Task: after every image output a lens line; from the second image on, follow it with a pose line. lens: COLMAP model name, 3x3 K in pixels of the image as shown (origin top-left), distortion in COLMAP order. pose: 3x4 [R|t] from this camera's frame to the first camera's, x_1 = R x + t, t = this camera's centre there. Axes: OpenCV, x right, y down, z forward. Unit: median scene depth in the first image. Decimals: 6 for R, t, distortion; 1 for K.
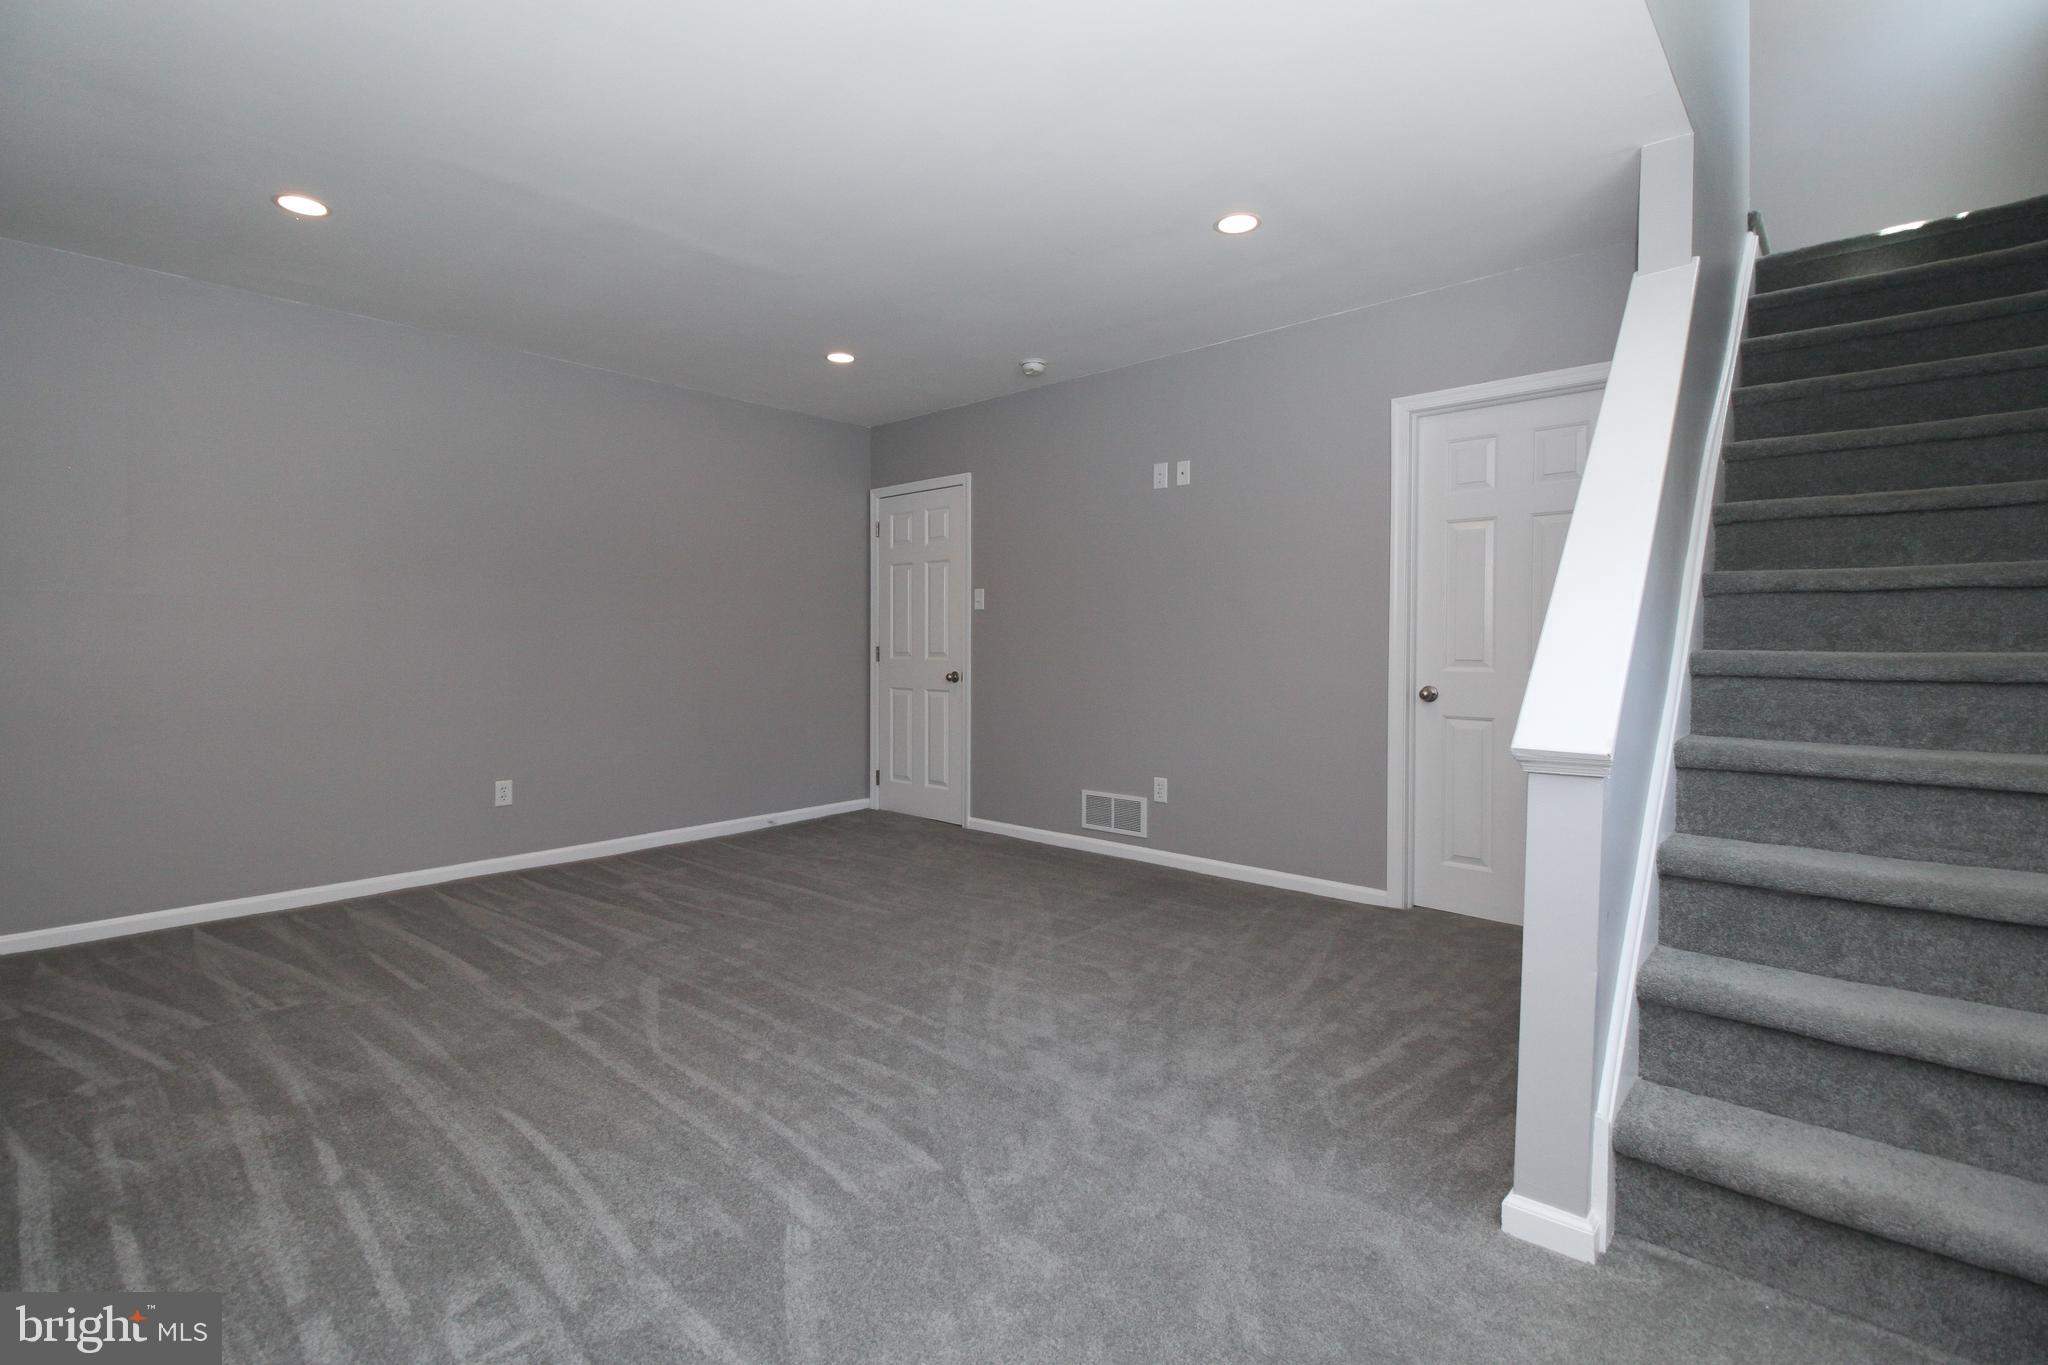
lens RADIAL K [[932.7, 0, 1008.8], [0, 932.7, 665.3], [0, 0, 1]] dist [0.019352, -0.012886]
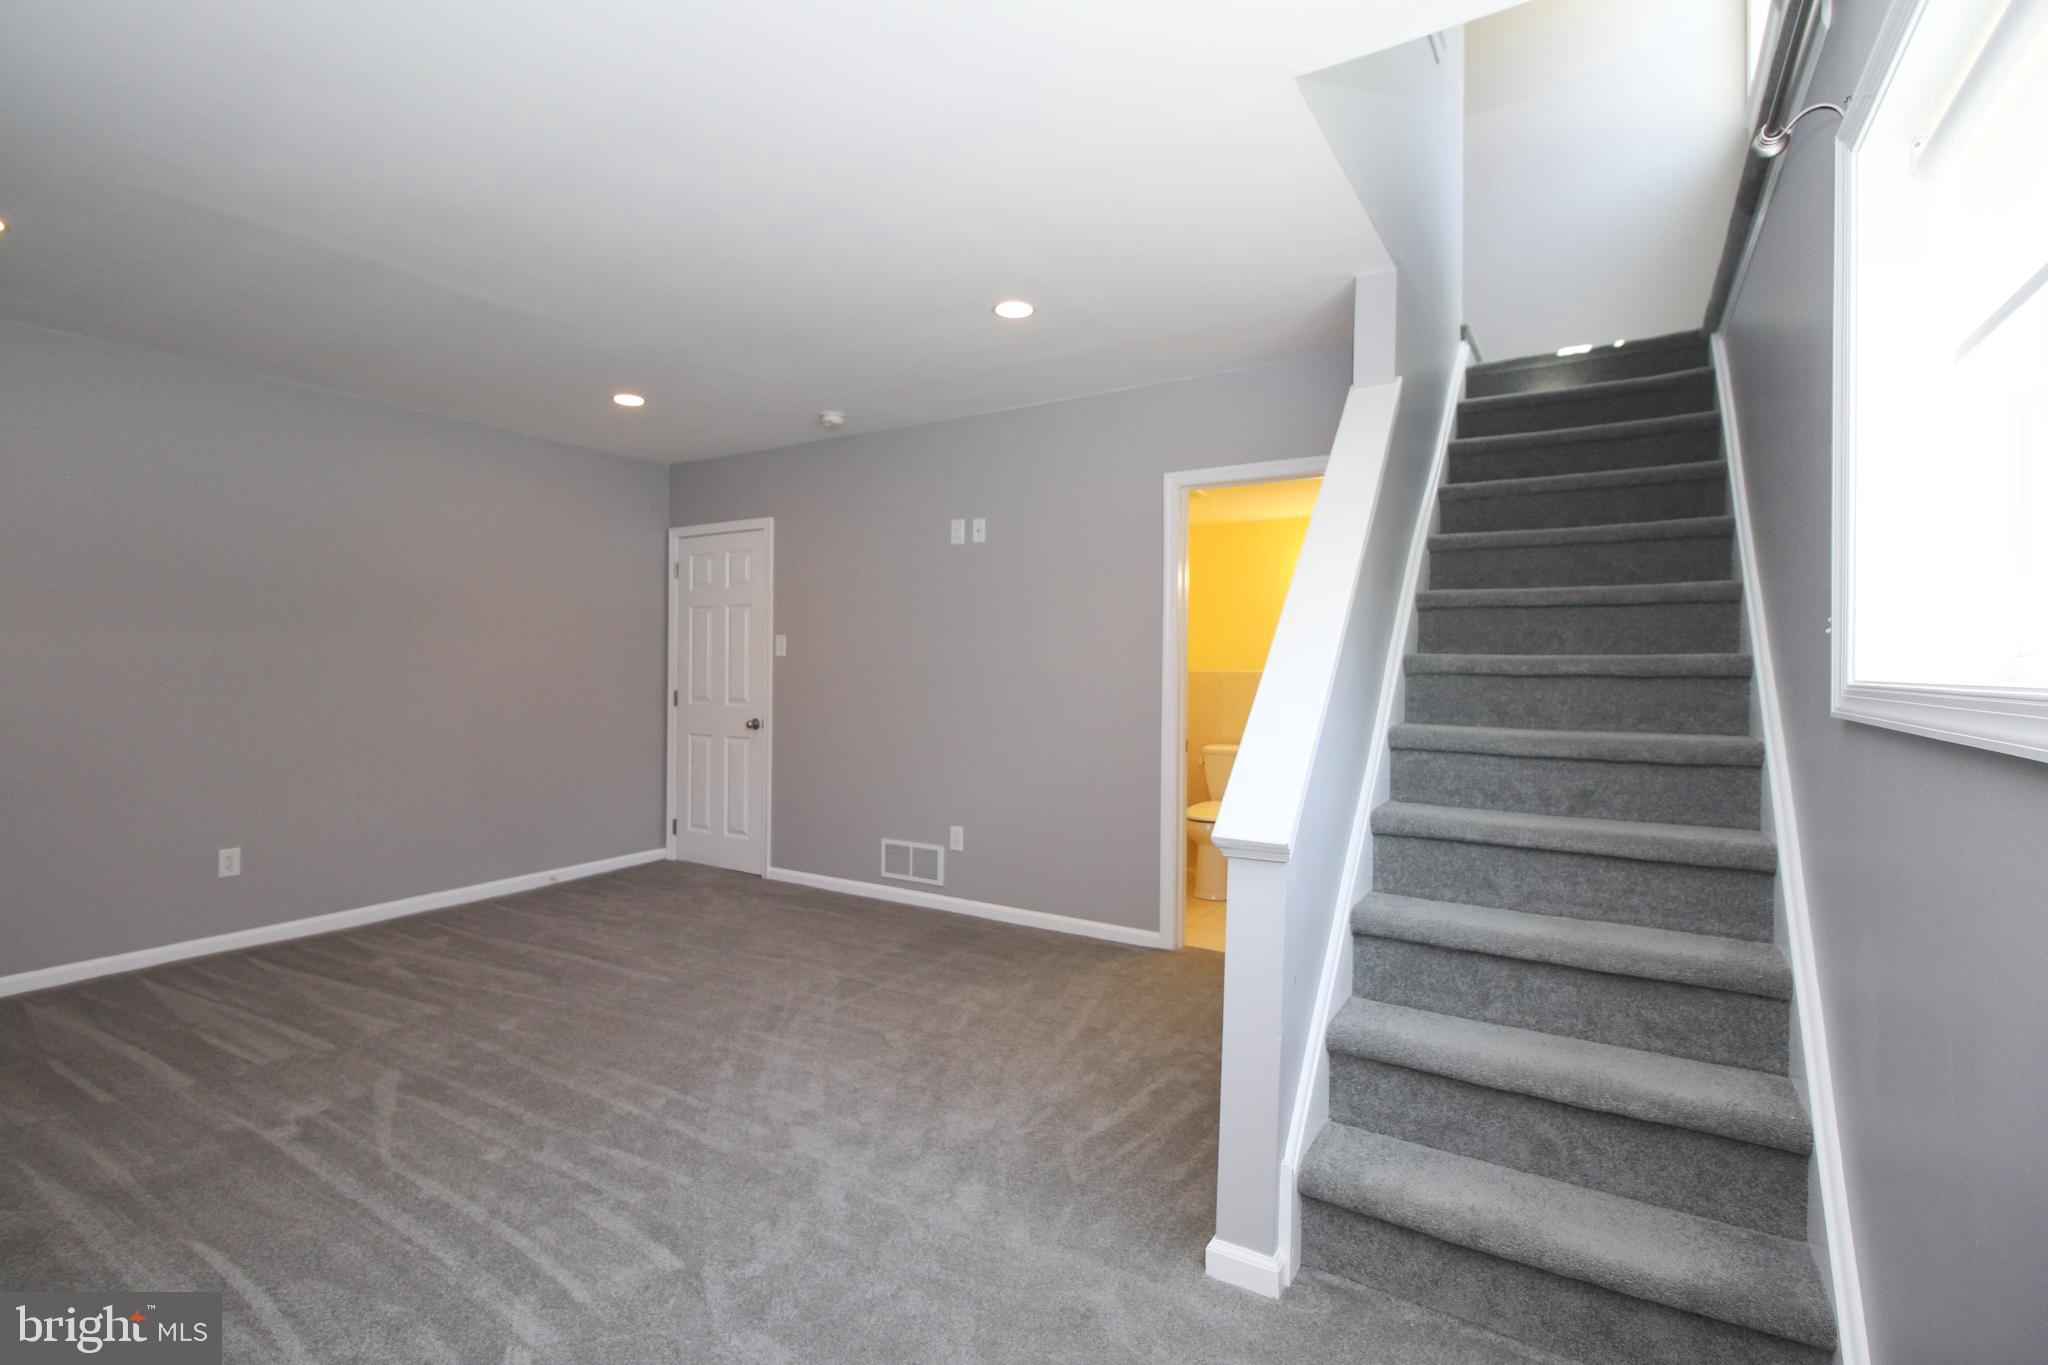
lens RADIAL K [[936.1, 0, 1005.6], [0, 936.1, 676.0], [0, 0, 1]] dist [0.018919, -0.013397]
pose [[0.985245, 0.004002, 0.171102, 0.072250], [-0.002230, 0.999942, -0.010544, -0.062584], [-0.171135, 0.010007, 0.985197, -0.039716]]
